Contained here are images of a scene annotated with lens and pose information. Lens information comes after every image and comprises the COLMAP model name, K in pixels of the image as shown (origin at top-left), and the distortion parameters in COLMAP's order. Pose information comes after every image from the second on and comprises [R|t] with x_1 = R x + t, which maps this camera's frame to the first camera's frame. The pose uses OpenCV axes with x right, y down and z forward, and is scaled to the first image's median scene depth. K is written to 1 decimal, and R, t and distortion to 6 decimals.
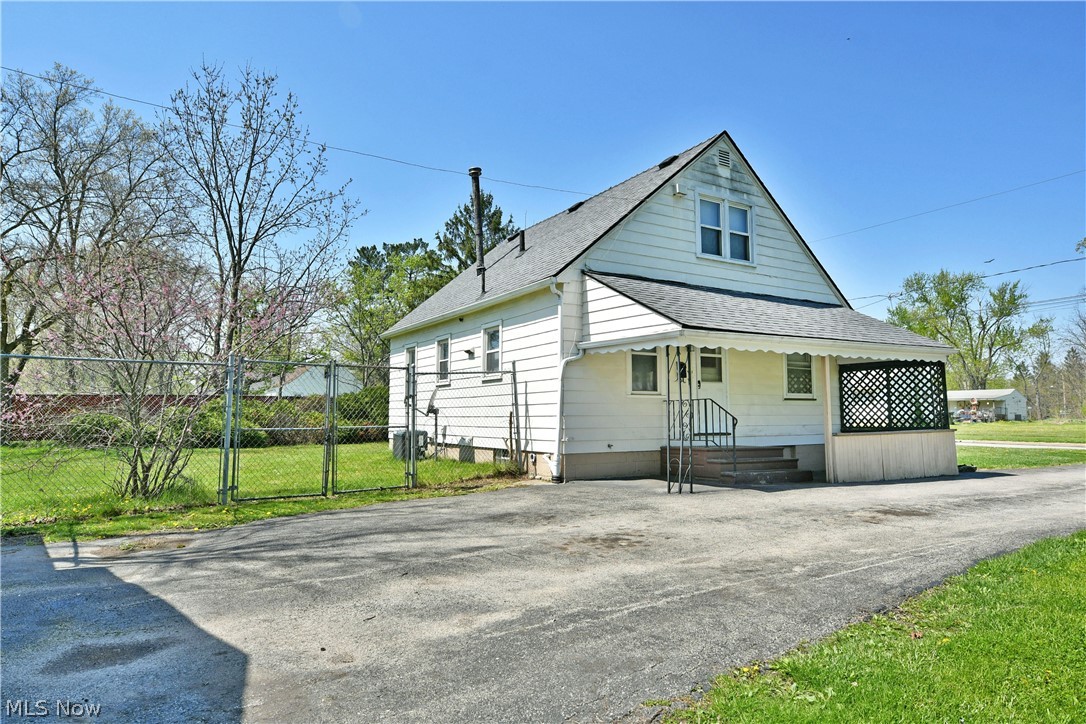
lens RADIAL K [[633.3, 0, 543.0], [0, 633.3, 362.0], [0, 0, 1]] dist [0.009163, 0.002137]
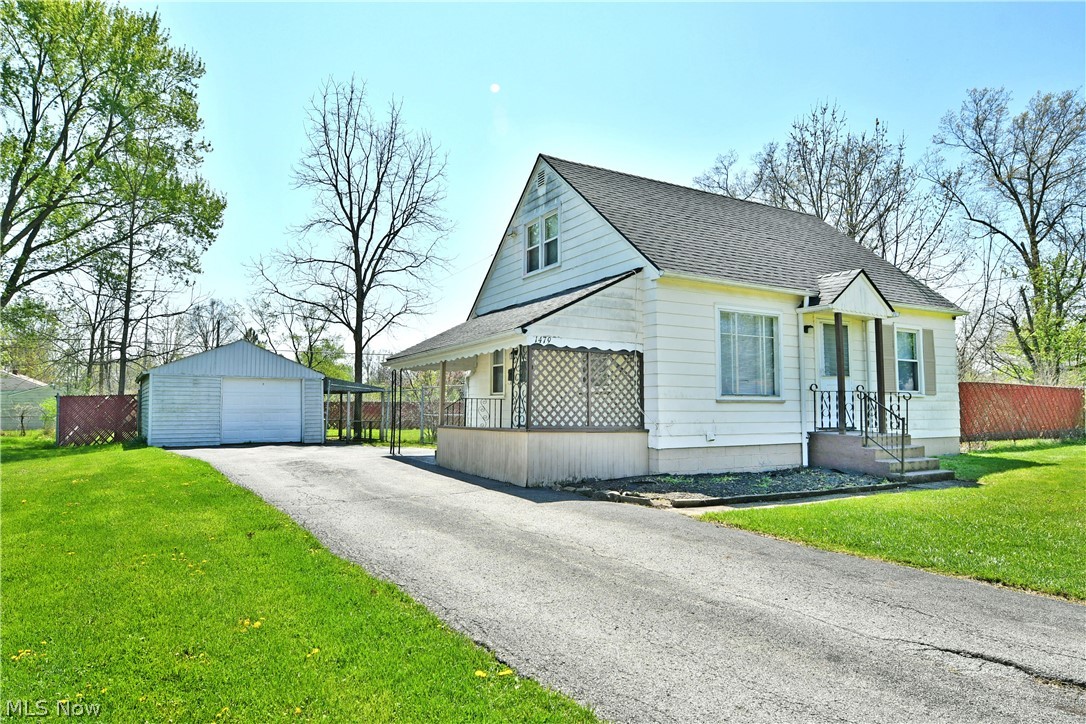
lens RADIAL K [[633.3, 0, 543.0], [0, 633.3, 362.0], [0, 0, 1]] dist [0.009163, 0.002137]
pose [[-0.014089, -0.074869, -0.997094, 1.337604], [0.083117, 0.993654, -0.075785, 0.078313], [0.996440, -0.083943, -0.007776, 0.966851]]
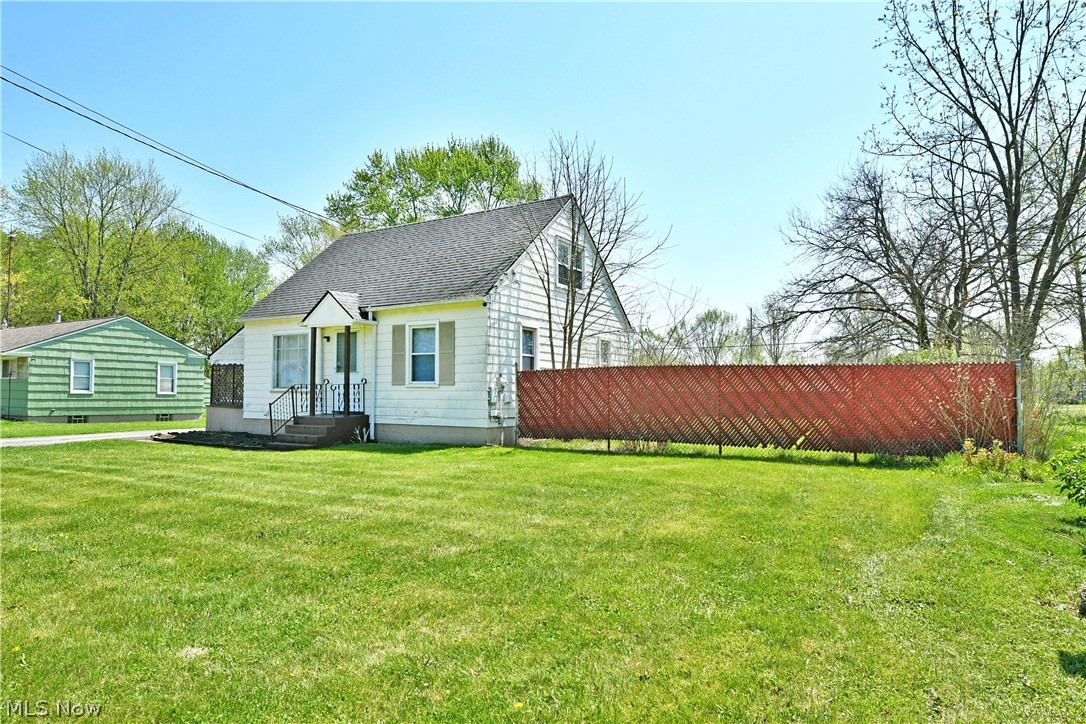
lens RADIAL K [[633.3, 0, 543.0], [0, 633.3, 362.0], [0, 0, 1]] dist [0.009163, 0.002137]
pose [[-0.881659, -0.021610, -0.471391, 0.588907], [0.036919, 0.992730, -0.114561, 0.206754], [0.470440, -0.118408, -0.874452, 2.757943]]
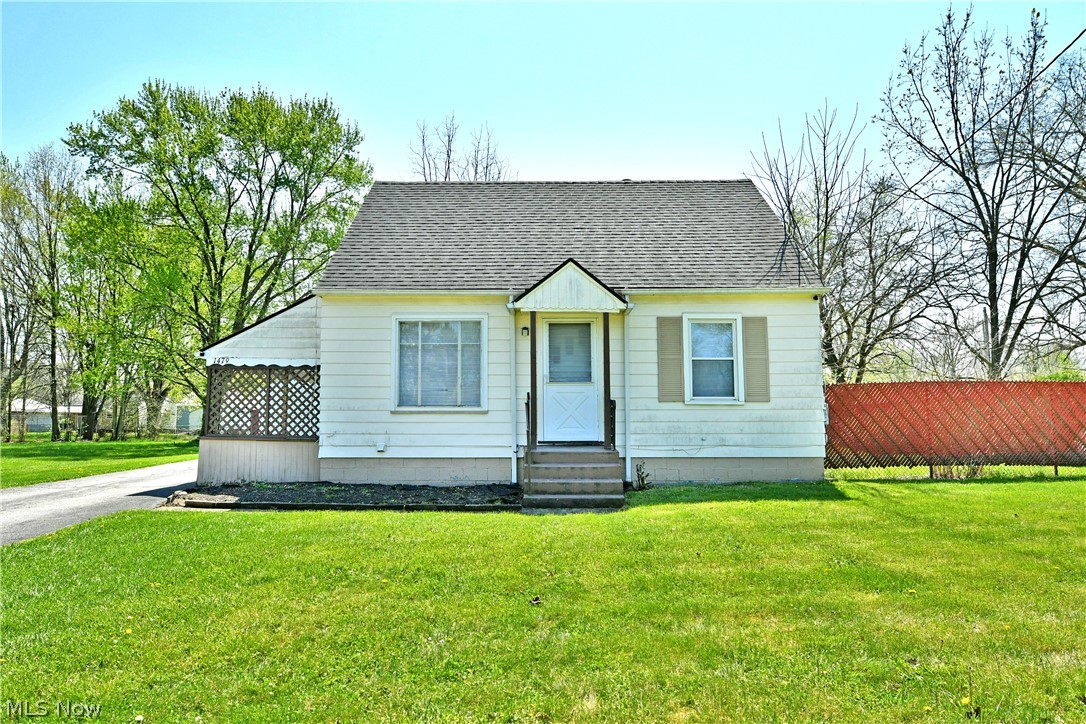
lens RADIAL K [[633.3, 0, 543.0], [0, 633.3, 362.0], [0, 0, 1]] dist [0.009163, 0.002137]
pose [[-0.525062, -0.058976, -0.849018, 1.087751], [0.071021, 0.991080, -0.112767, 0.131521], [0.848095, -0.119508, -0.516190, 1.851258]]
